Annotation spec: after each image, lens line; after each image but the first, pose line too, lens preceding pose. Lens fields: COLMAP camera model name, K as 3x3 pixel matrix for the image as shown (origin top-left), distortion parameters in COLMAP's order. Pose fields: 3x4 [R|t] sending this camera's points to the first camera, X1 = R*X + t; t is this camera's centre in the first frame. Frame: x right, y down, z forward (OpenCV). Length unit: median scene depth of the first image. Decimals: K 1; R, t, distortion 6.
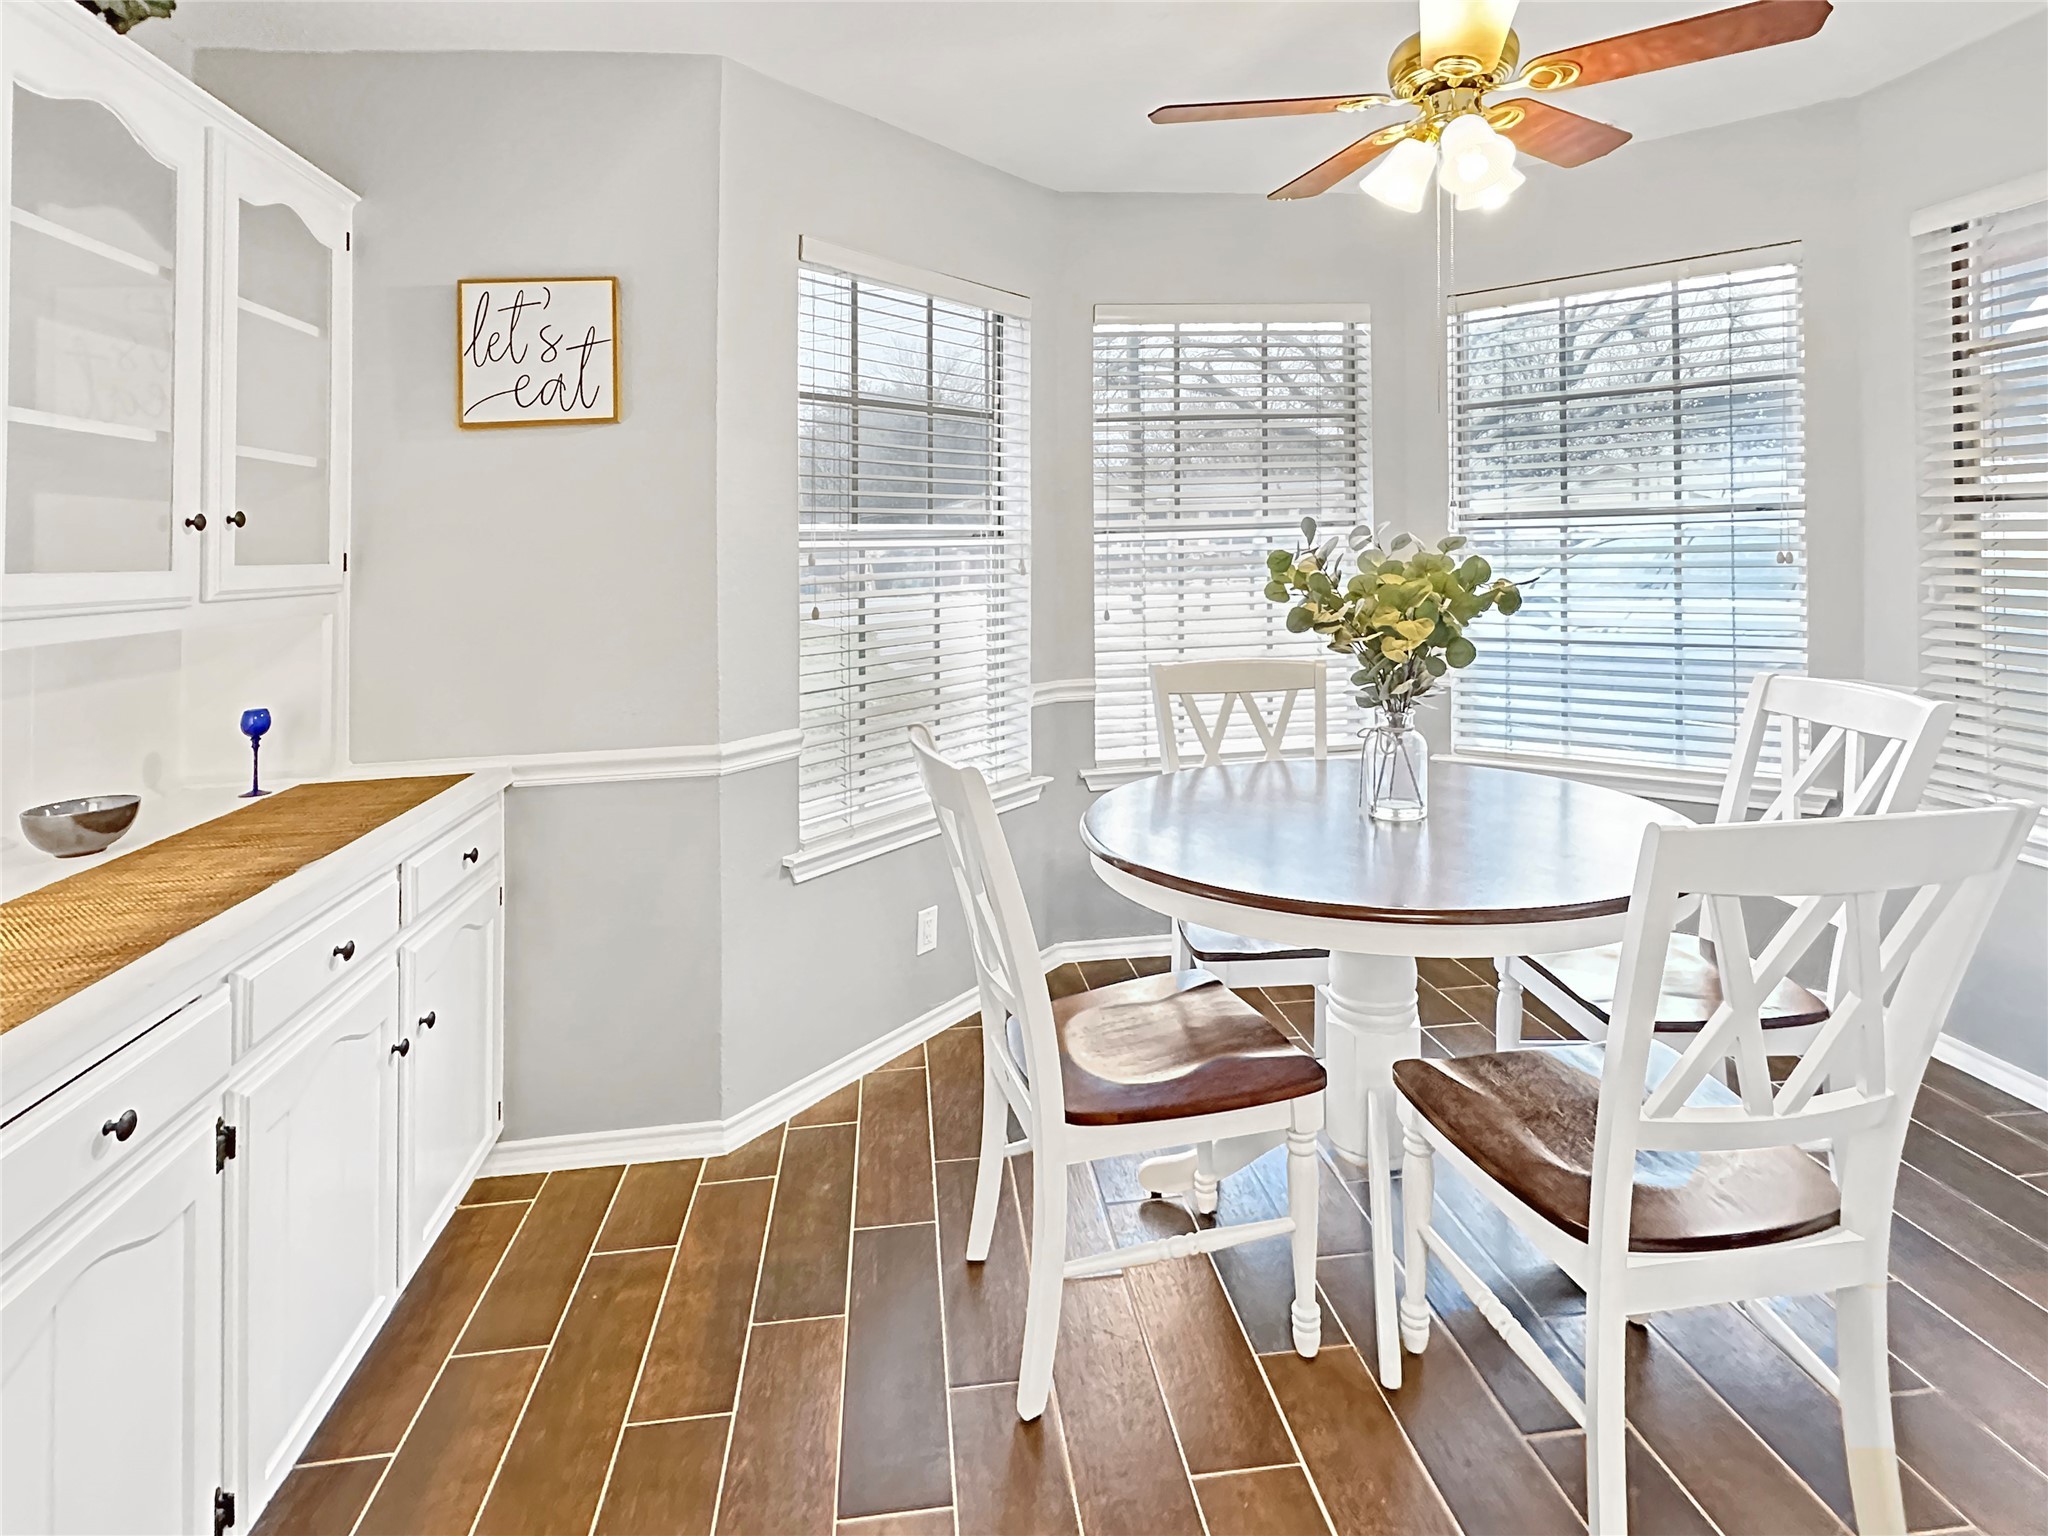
lens RADIAL K [[1074.8, 0, 1024.0], [0, 1074.8, 768.0], [0, 0, 1]] dist [0.000104, 0.000421]
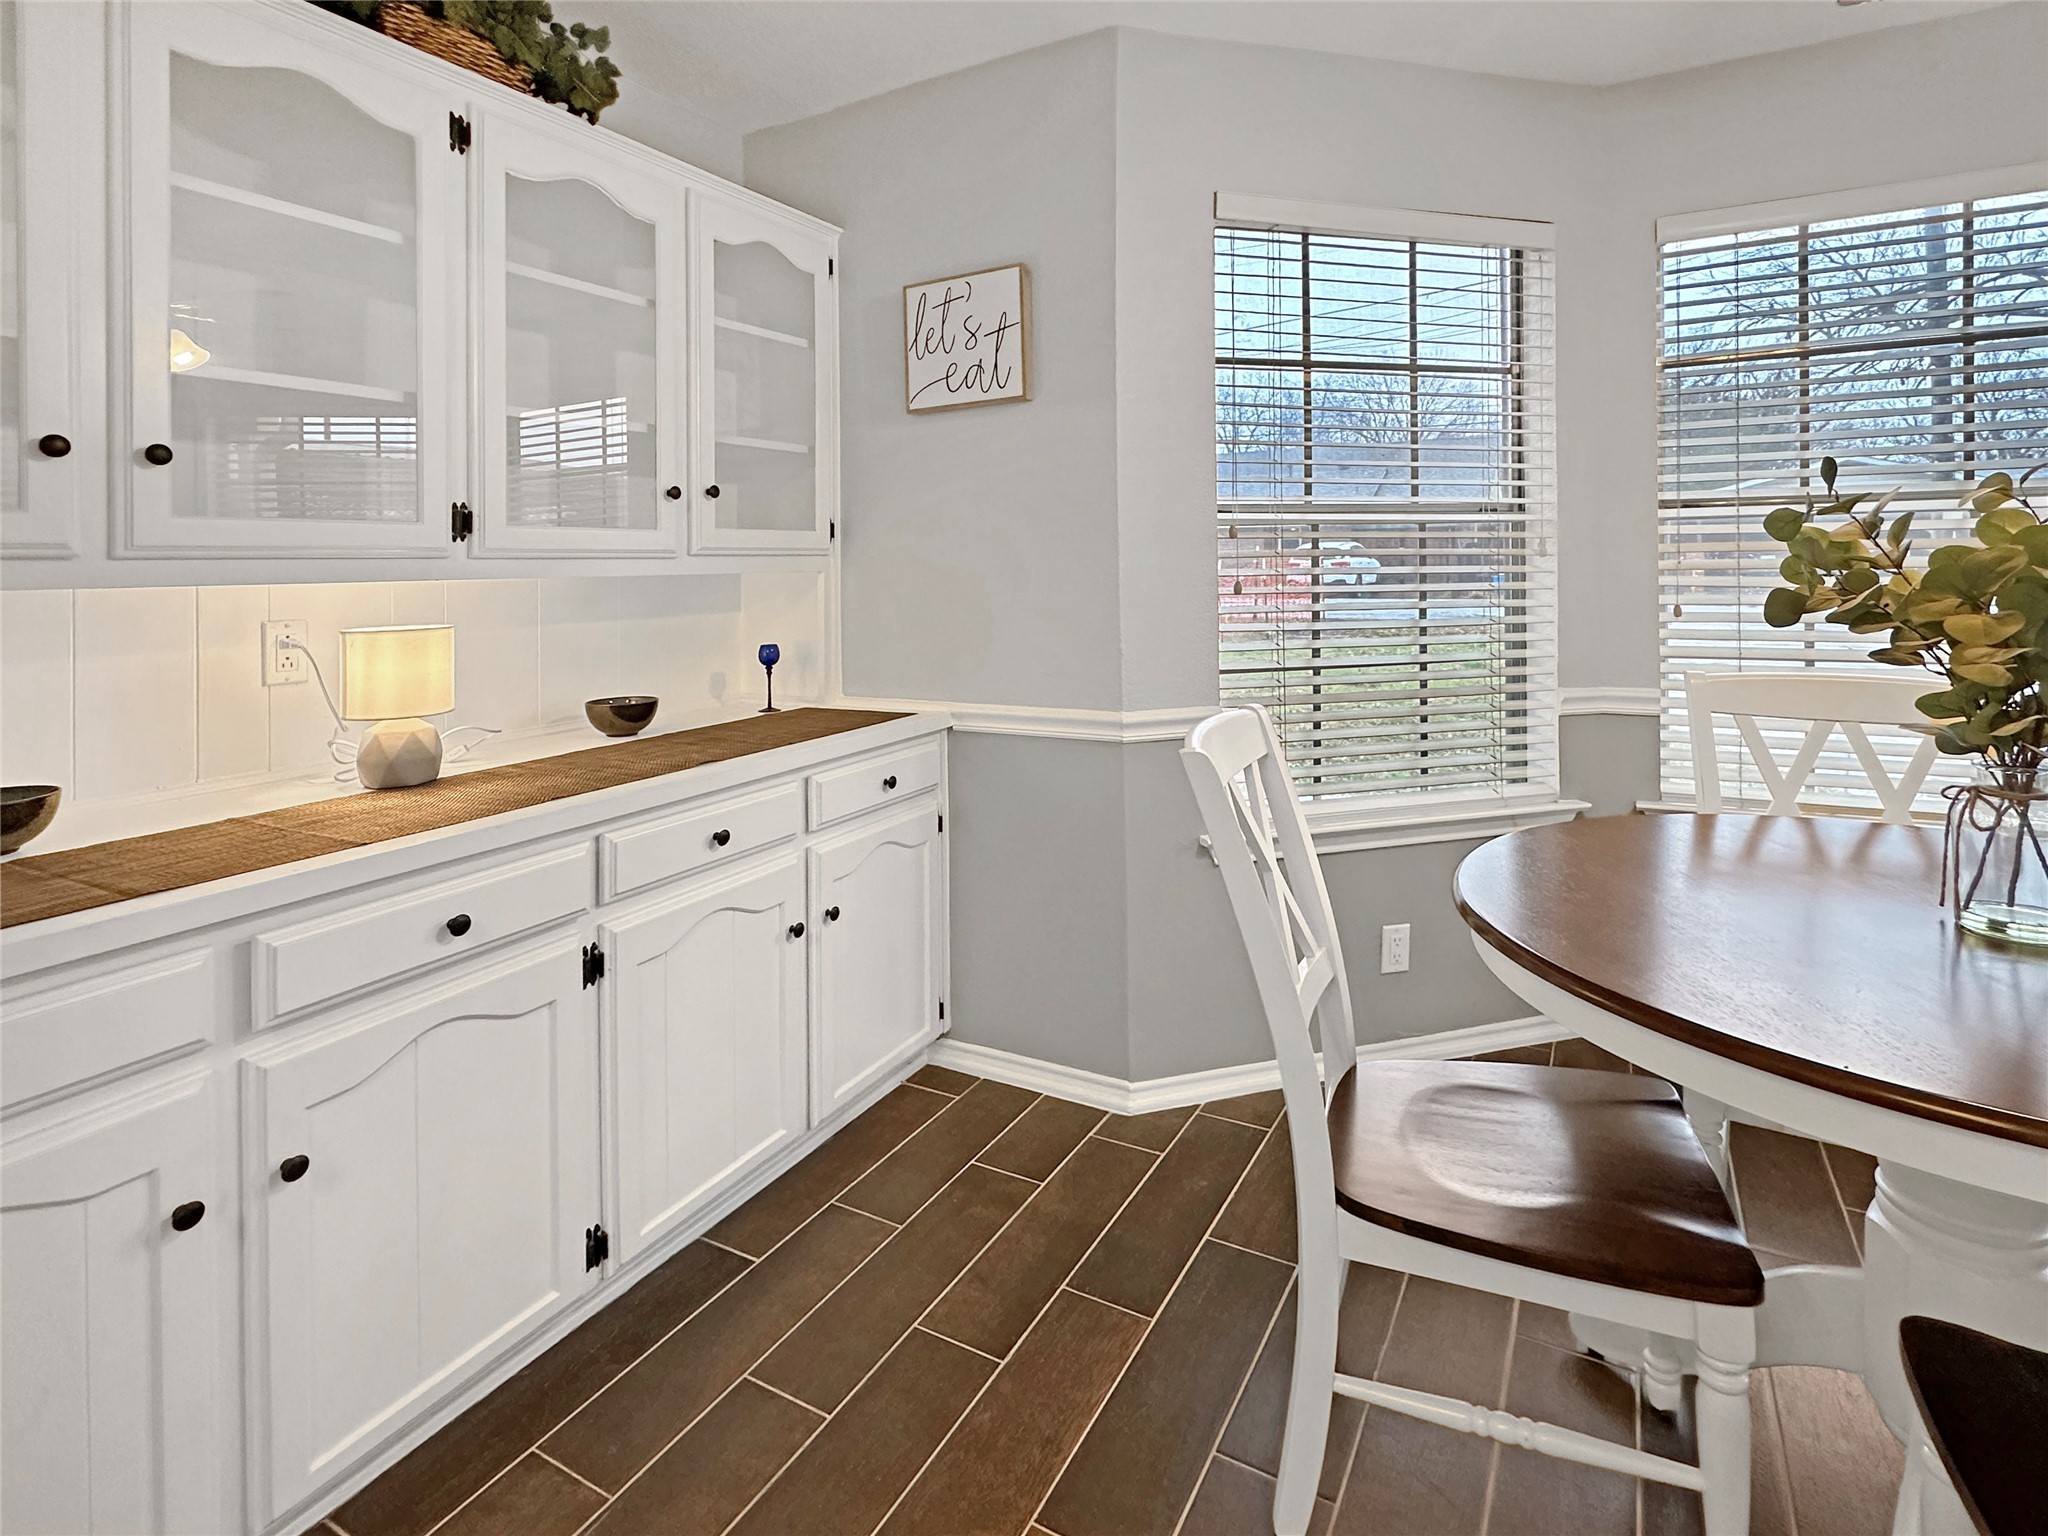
lens RADIAL K [[1019.4, 0, 1024.8], [0, 1019.4, 724.2], [0, 0, 1]] dist [0.000643, -0.000762]
pose [[0.799962, 0.108263, -0.590203, 0.243226], [-0.125370, 0.992037, 0.012046, -0.012090], [0.586807, 0.064358, 0.807165, 0.190275]]
